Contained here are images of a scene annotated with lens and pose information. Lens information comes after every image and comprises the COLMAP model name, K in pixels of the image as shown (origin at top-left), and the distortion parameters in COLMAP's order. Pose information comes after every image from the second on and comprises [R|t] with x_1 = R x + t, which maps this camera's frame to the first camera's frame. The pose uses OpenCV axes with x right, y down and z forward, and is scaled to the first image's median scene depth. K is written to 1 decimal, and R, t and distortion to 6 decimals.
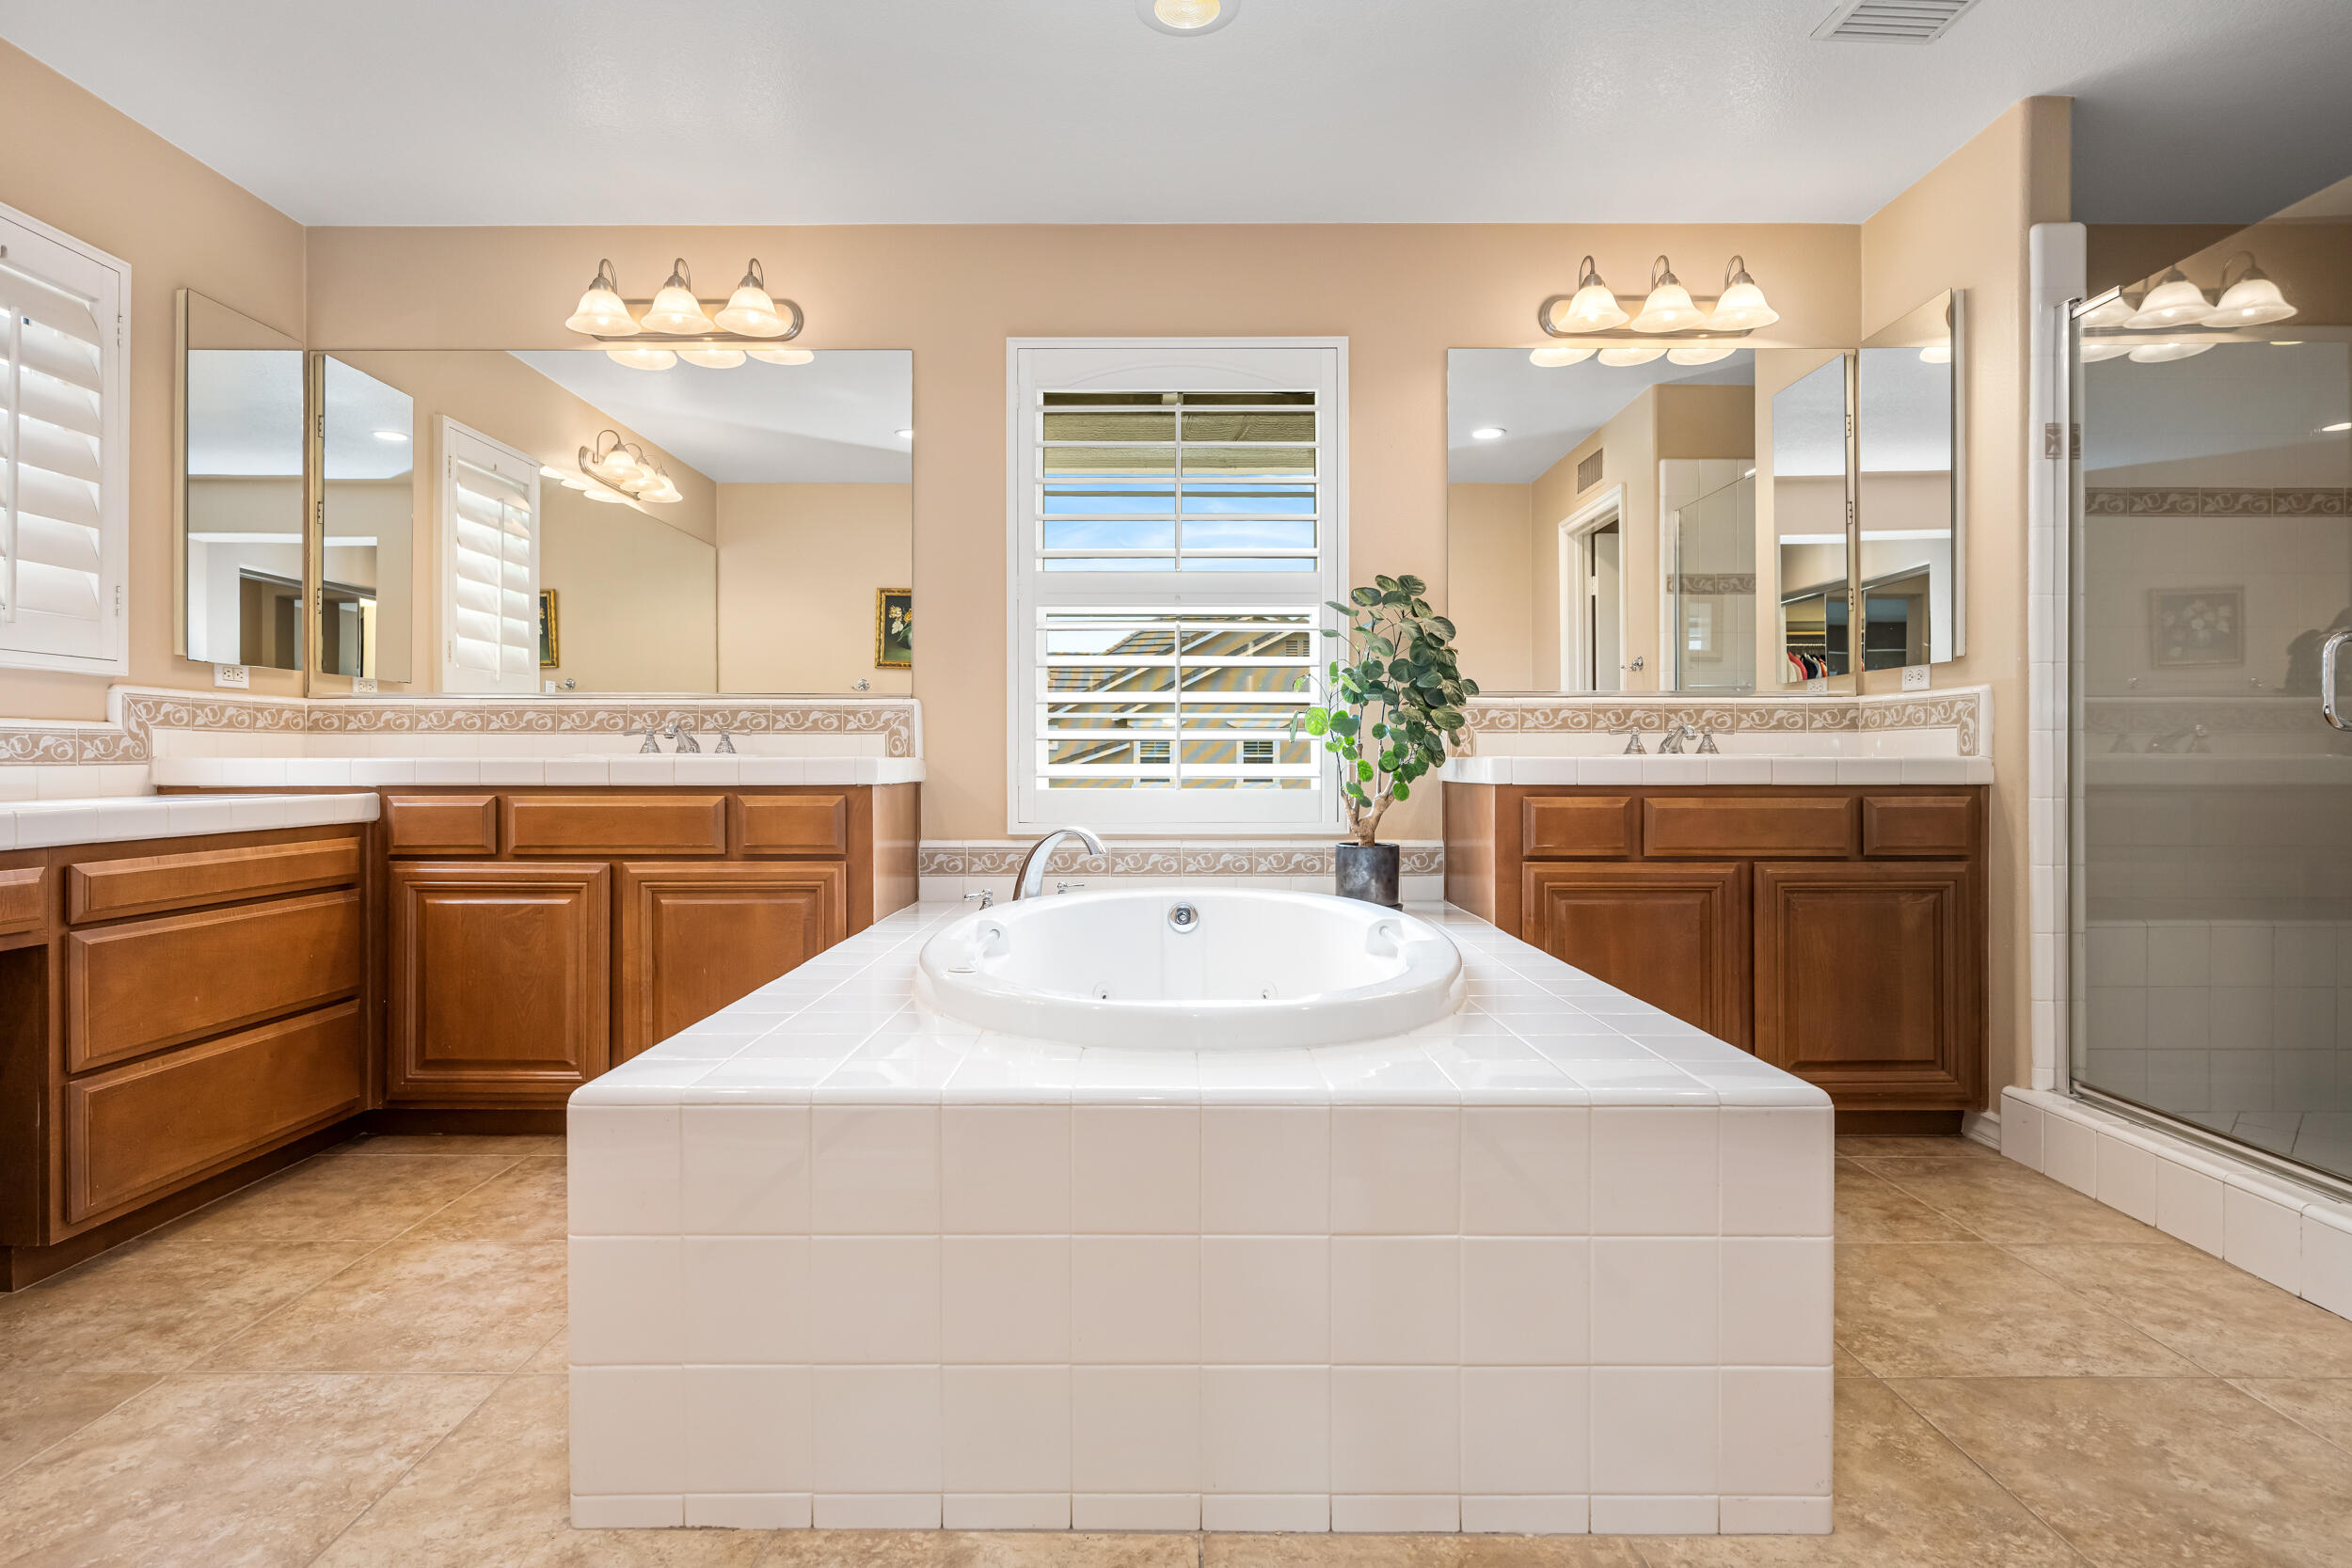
lens RADIAL K [[1233.7, 0, 1189.5], [0, 1233.7, 767.8], [0, 0, 1]] dist [-0.001716, 0.001306]
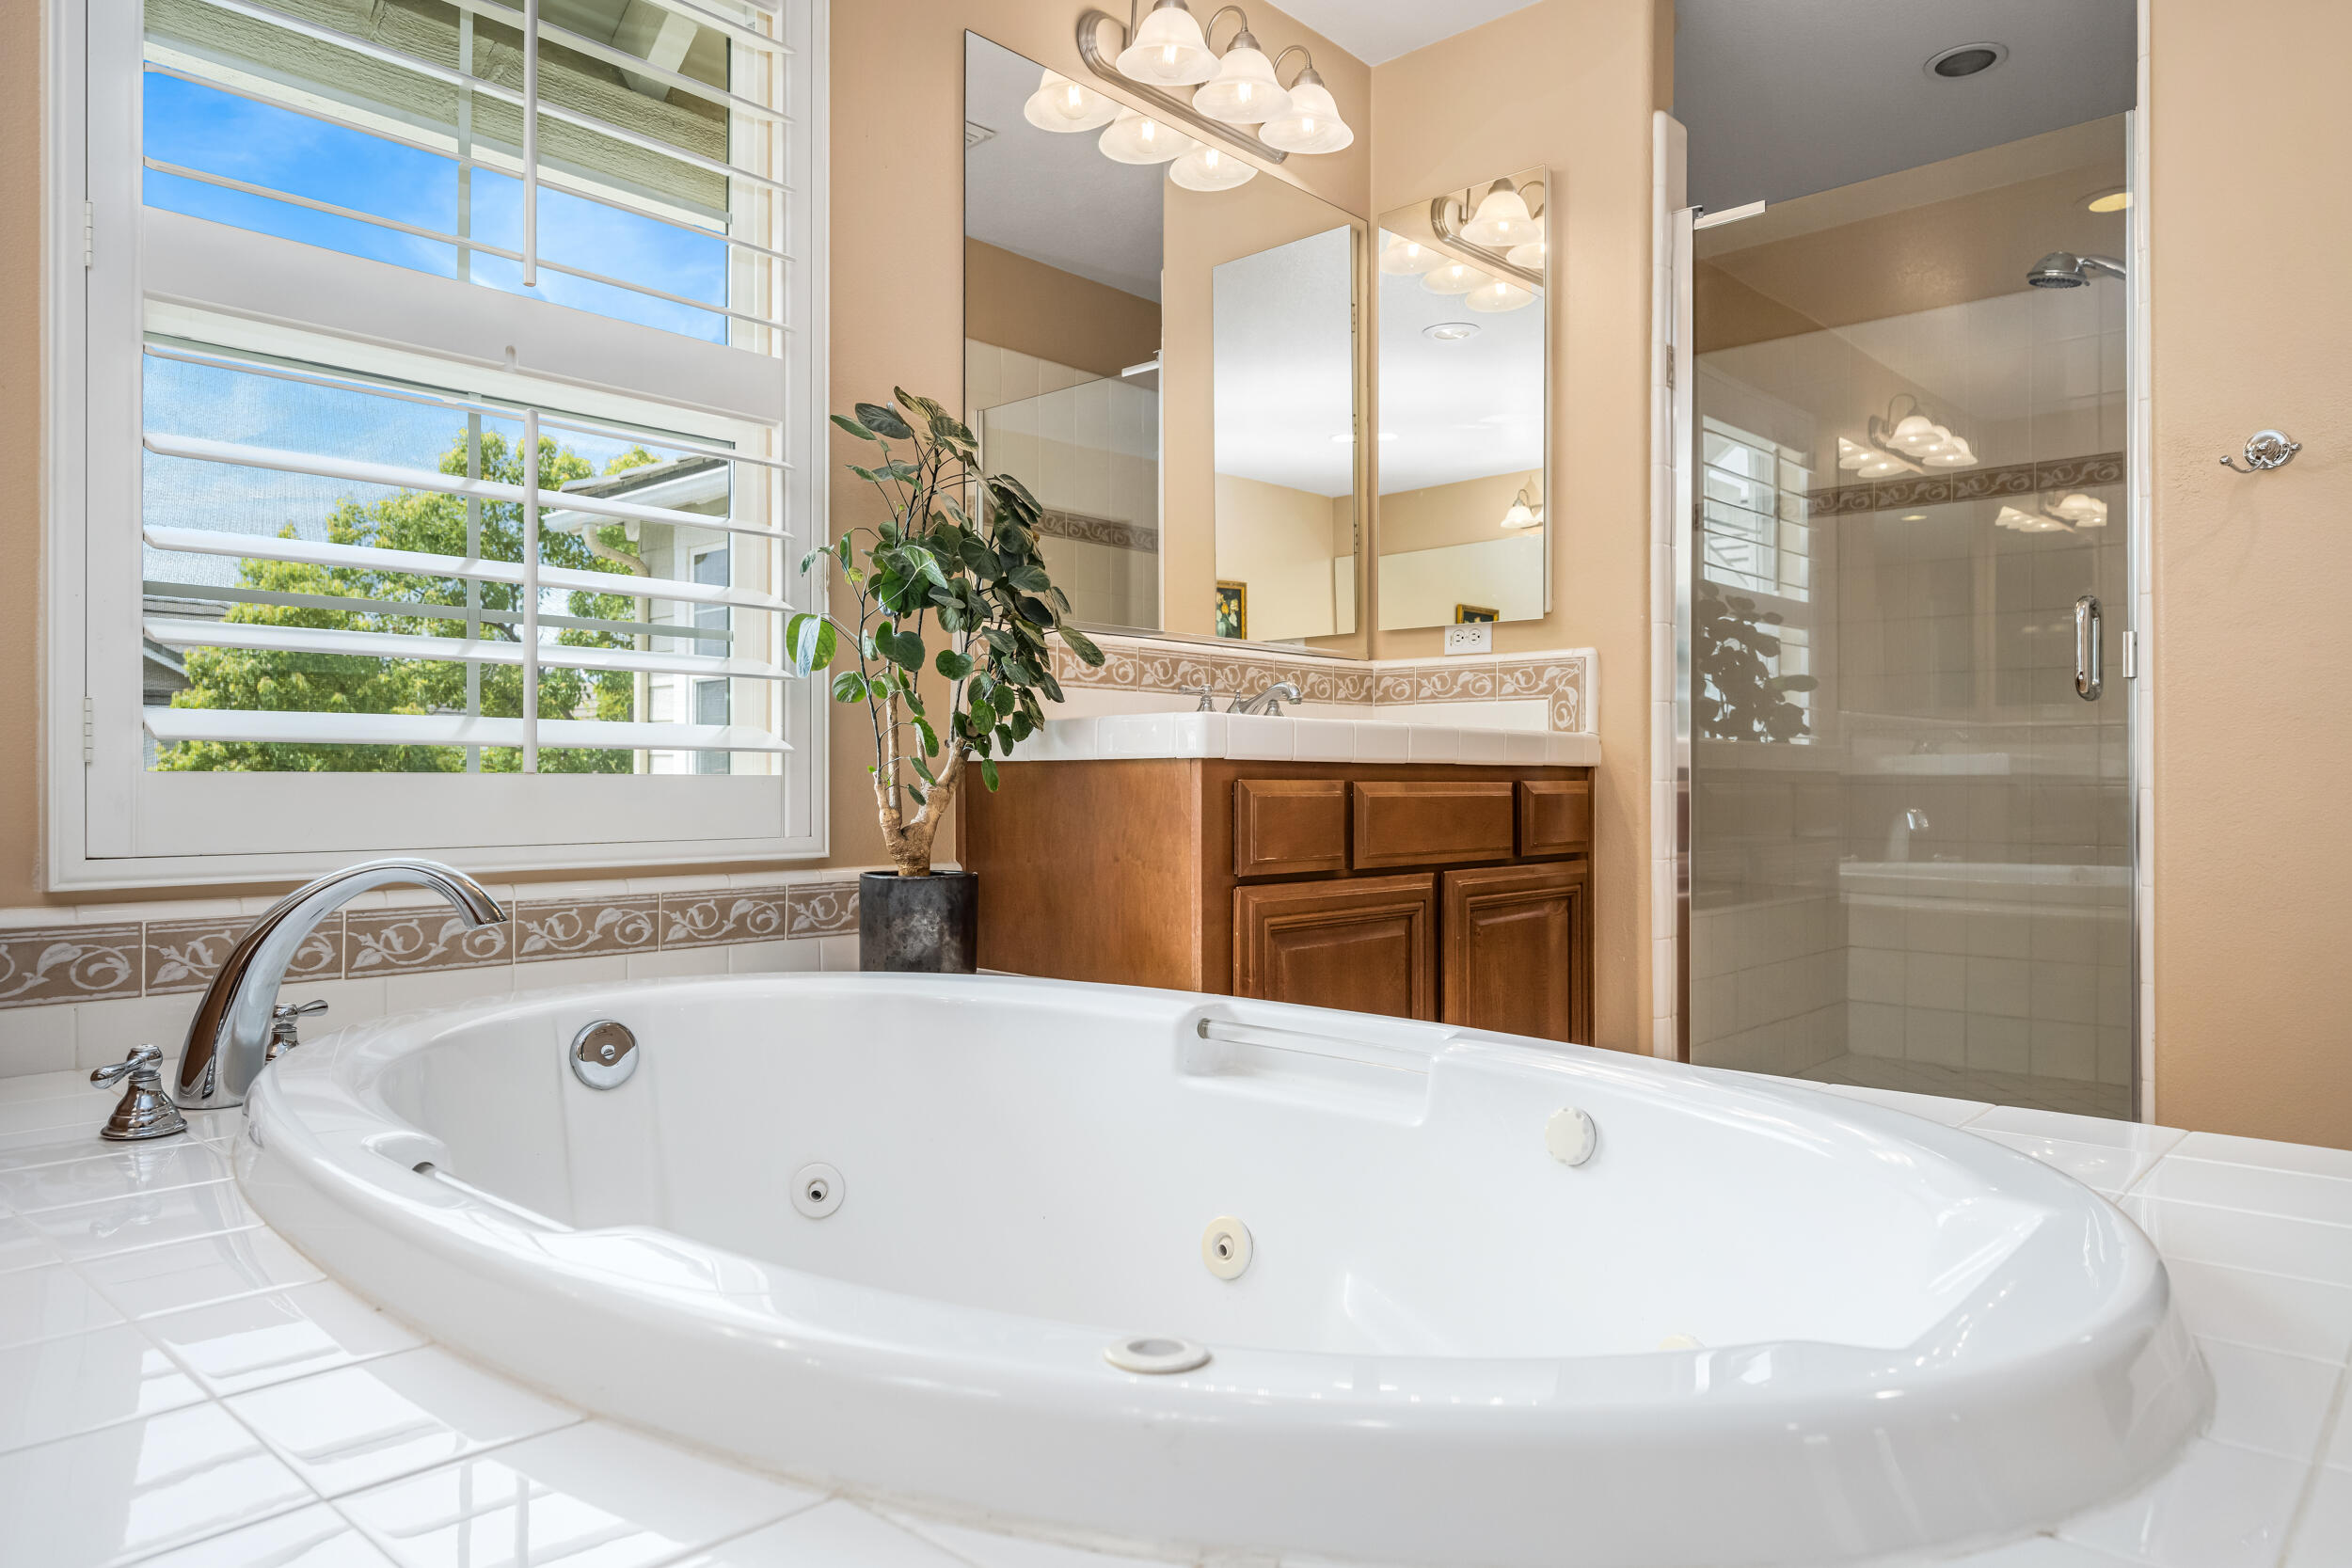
lens RADIAL K [[1473.2, 0, 1165.3], [0, 1473.2, 798.0], [0, 0, 1]] dist [-0.001902, -0.003829]
pose [[0.694933, -0.006807, 0.719042, -0.254248], [0.002745, 0.999973, 0.006814, 0.025565], [-0.719069, -0.002761, 0.694933, 0.486044]]
